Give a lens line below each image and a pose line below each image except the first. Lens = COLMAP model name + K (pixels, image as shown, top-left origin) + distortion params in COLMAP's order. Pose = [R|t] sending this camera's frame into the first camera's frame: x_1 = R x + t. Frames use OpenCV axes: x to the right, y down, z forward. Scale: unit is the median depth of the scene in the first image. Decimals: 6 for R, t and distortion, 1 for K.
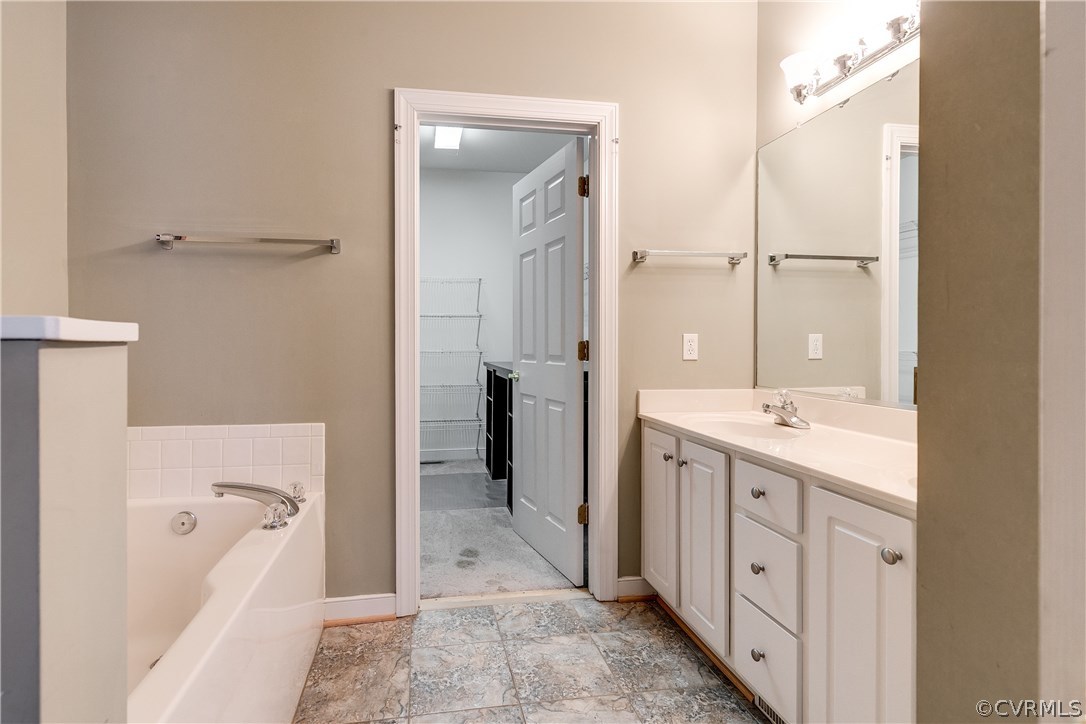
lens RADIAL K [[486.4, 0, 549.0], [0, 486.4, 355.8], [0, 0, 1]] dist [0.008475, -0.003689]
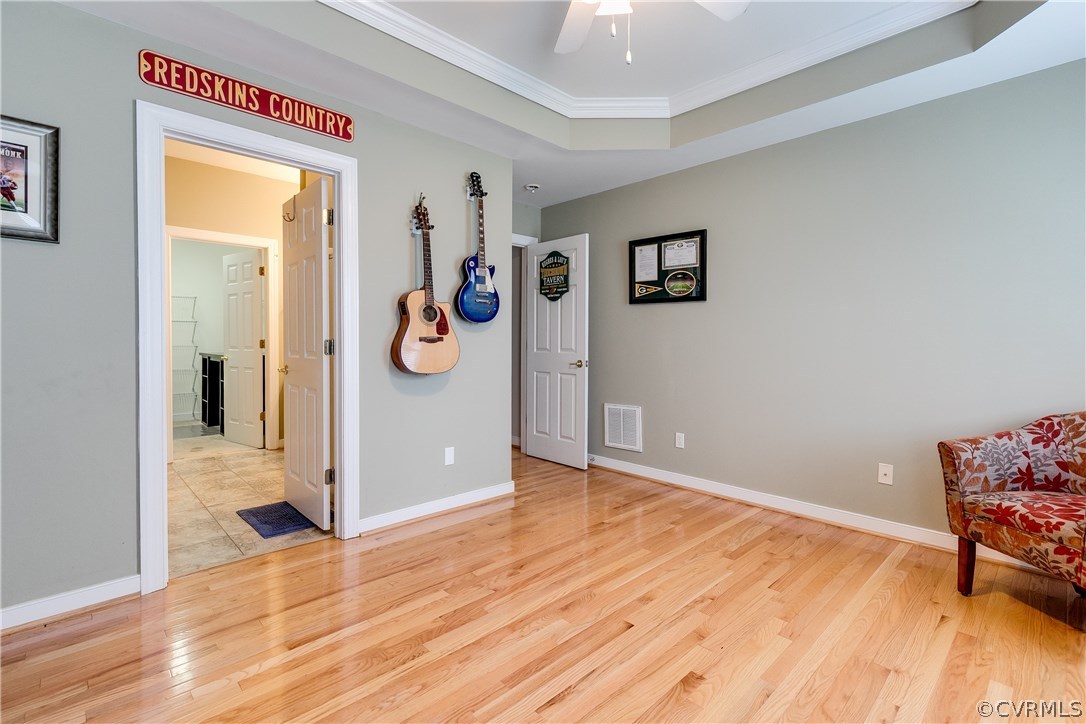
lens RADIAL K [[486.4, 0, 549.0], [0, 486.4, 355.8], [0, 0, 1]] dist [0.008475, -0.003689]
pose [[0.867084, -0.006239, 0.498124, 0.069326], [0.005445, 0.999981, 0.003046, 0.031805], [-0.498133, 0.000072, 0.867101, -1.153524]]
